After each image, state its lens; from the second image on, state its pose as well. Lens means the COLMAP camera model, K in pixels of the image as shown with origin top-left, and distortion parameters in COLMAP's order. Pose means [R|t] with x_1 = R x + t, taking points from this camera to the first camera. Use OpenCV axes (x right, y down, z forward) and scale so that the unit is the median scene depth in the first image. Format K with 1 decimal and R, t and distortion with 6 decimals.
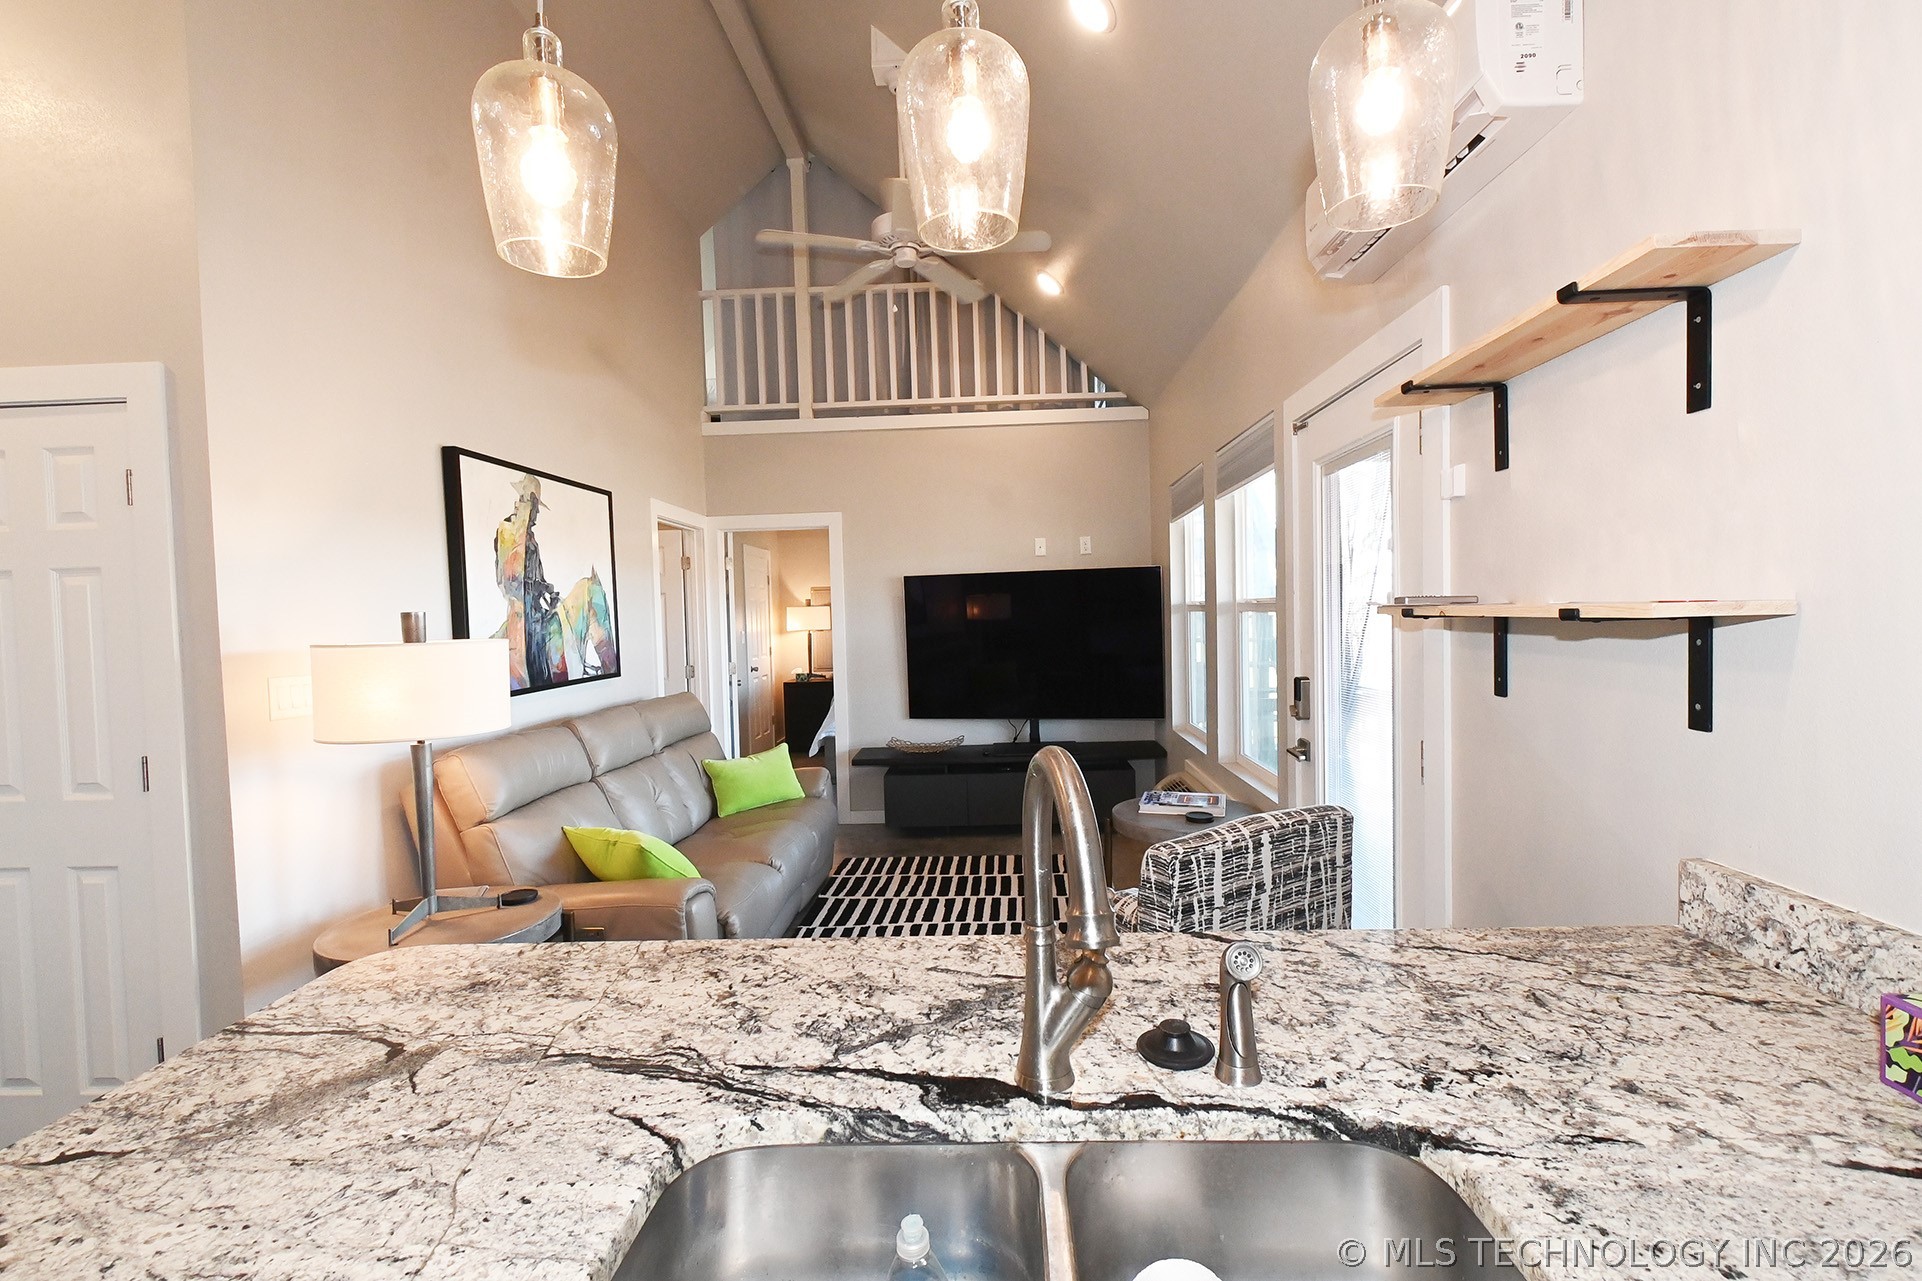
lens RADIAL K [[855.5, 0, 976.1], [0, 855.5, 645.4], [0, 0, 1]] dist [0.007993, -0.004546]
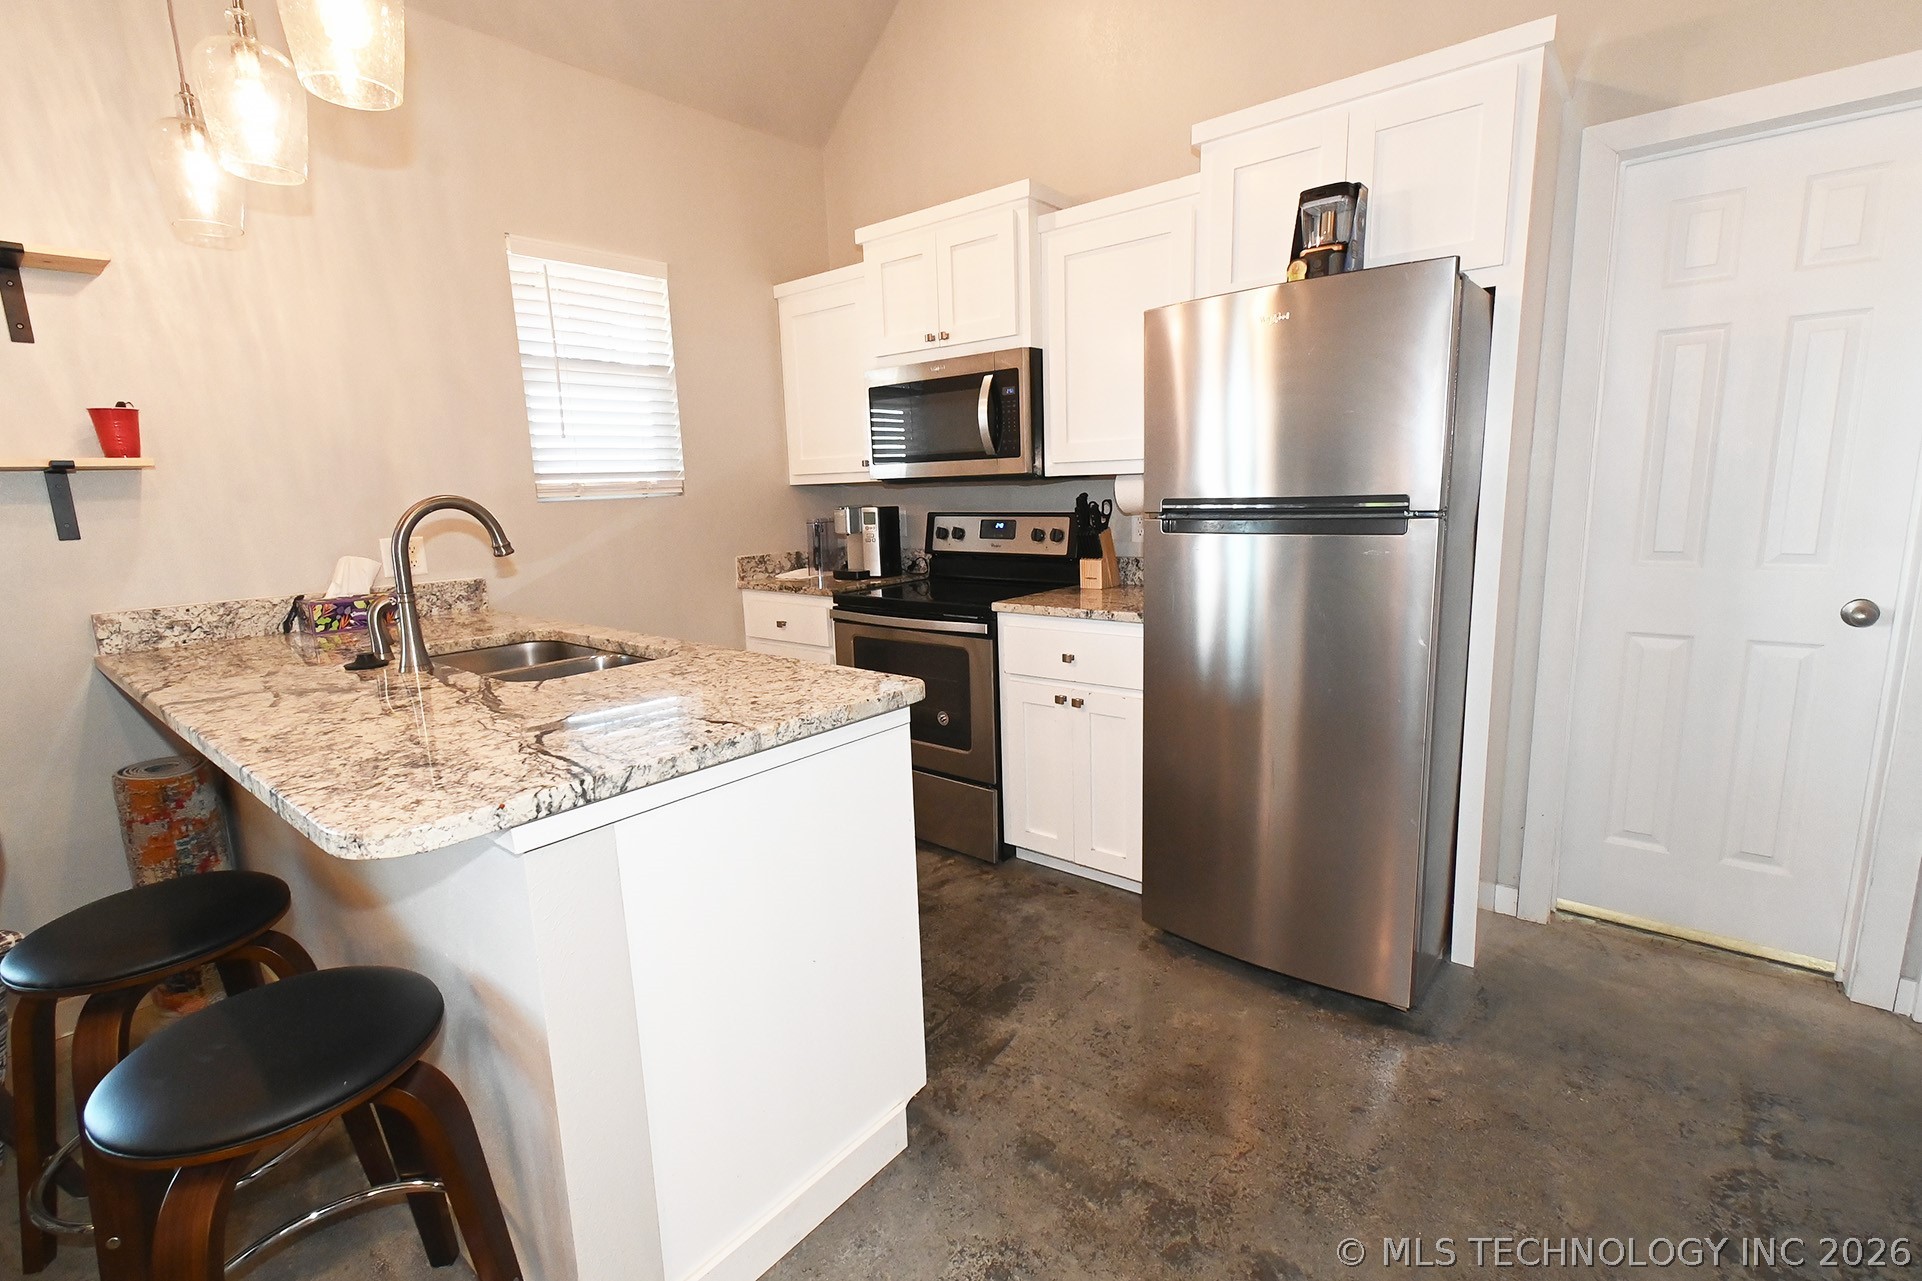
lens RADIAL K [[855.5, 0, 974.3], [0, 855.5, 641.3], [0, 0, 1]] dist [0.007993, -0.004546]
pose [[-0.793756, -0.057764, 0.605487, -0.506641], [0.077891, 0.977630, 0.195376, 0.033021], [-0.603228, 0.202243, -0.771501, 0.405161]]
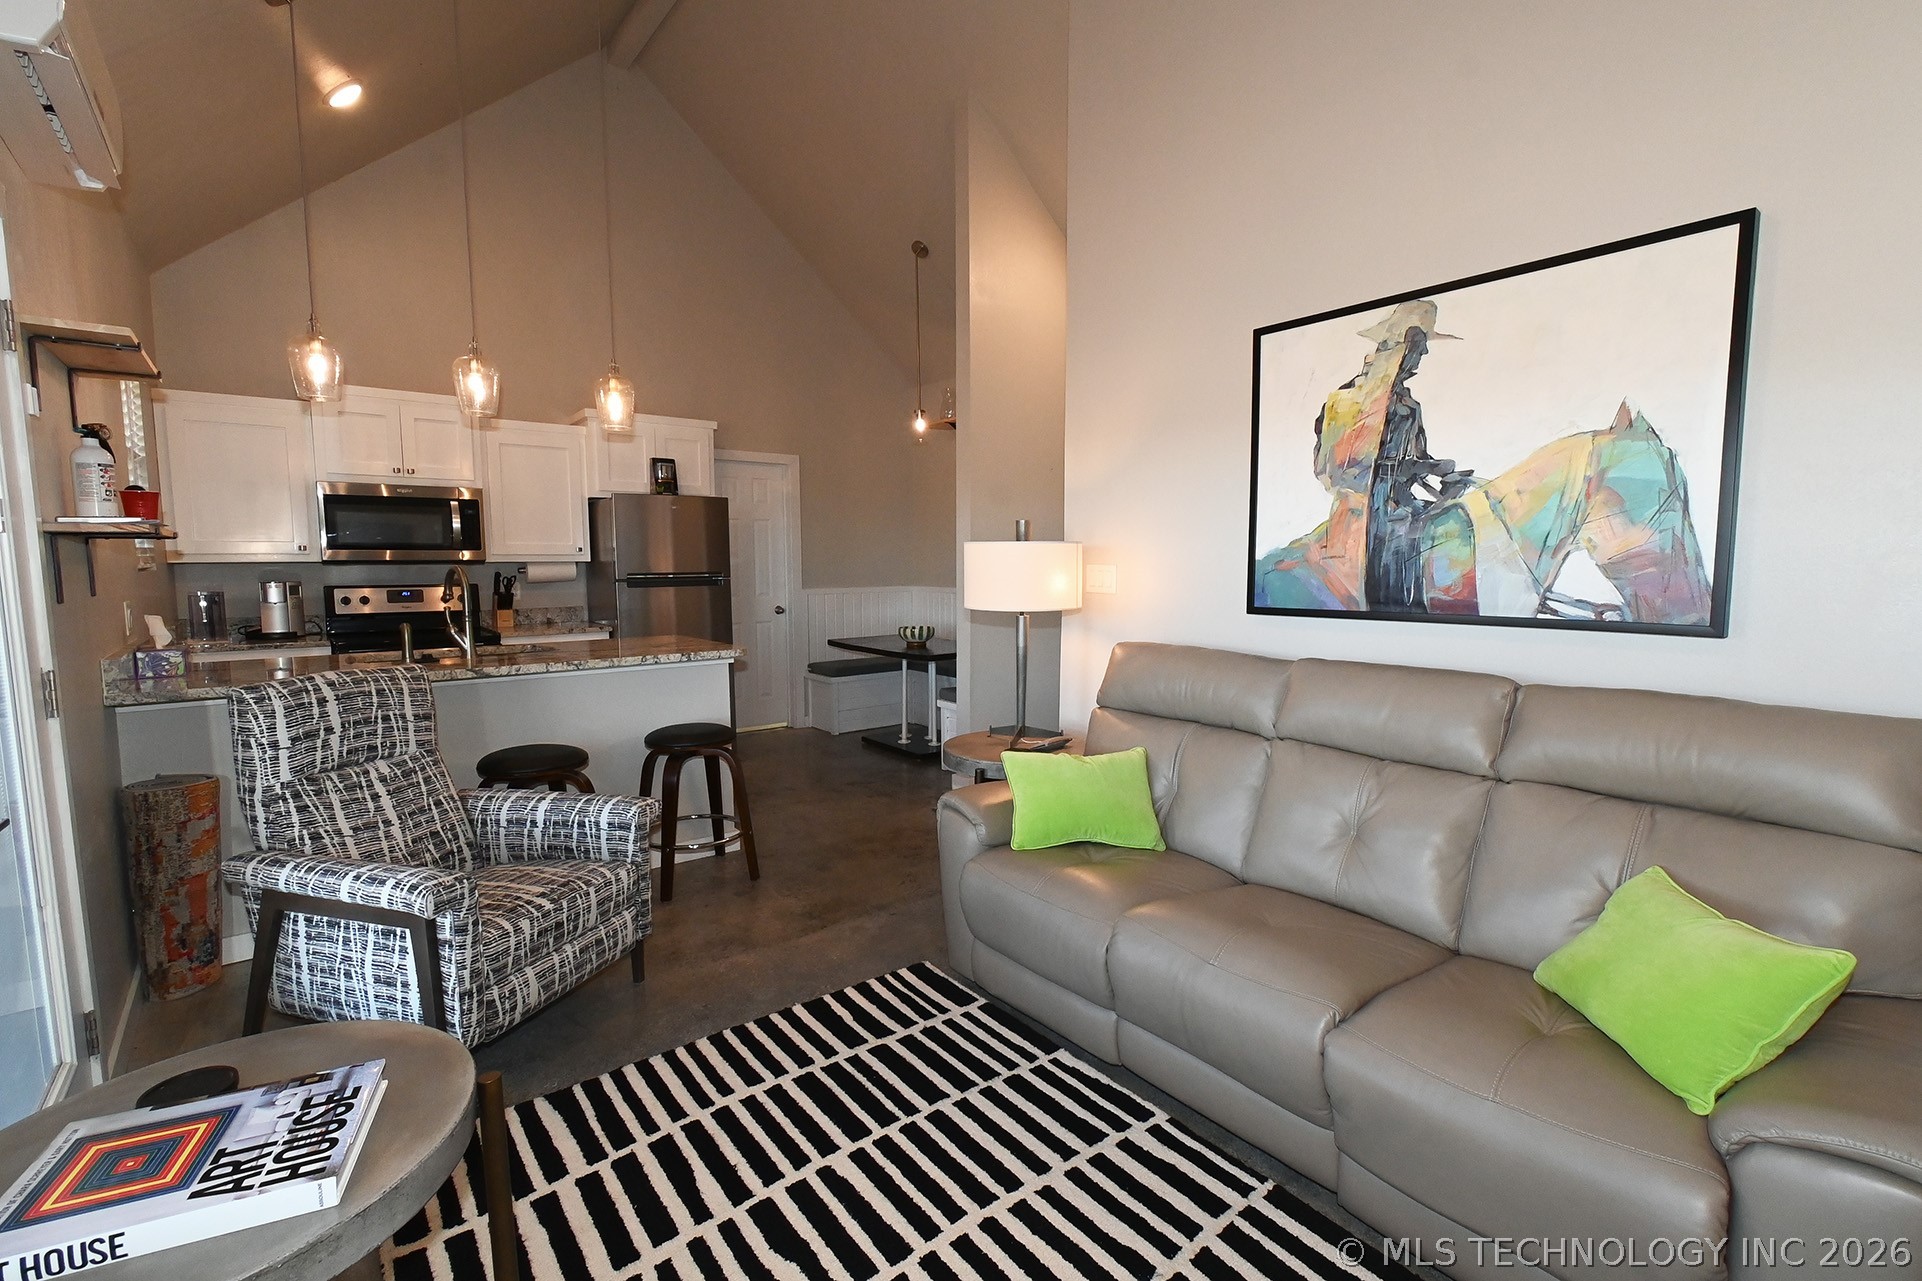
lens RADIAL K [[855.5, 0, 974.2], [0, 855.5, 640.8], [0, 0, 1]] dist [0.007993, -0.004546]
pose [[-0.759681, 0.092272, -0.643716, 0.187622], [-0.003060, 0.989364, 0.145429, -0.028593], [0.650289, 0.112450, -0.751318, 1.212287]]
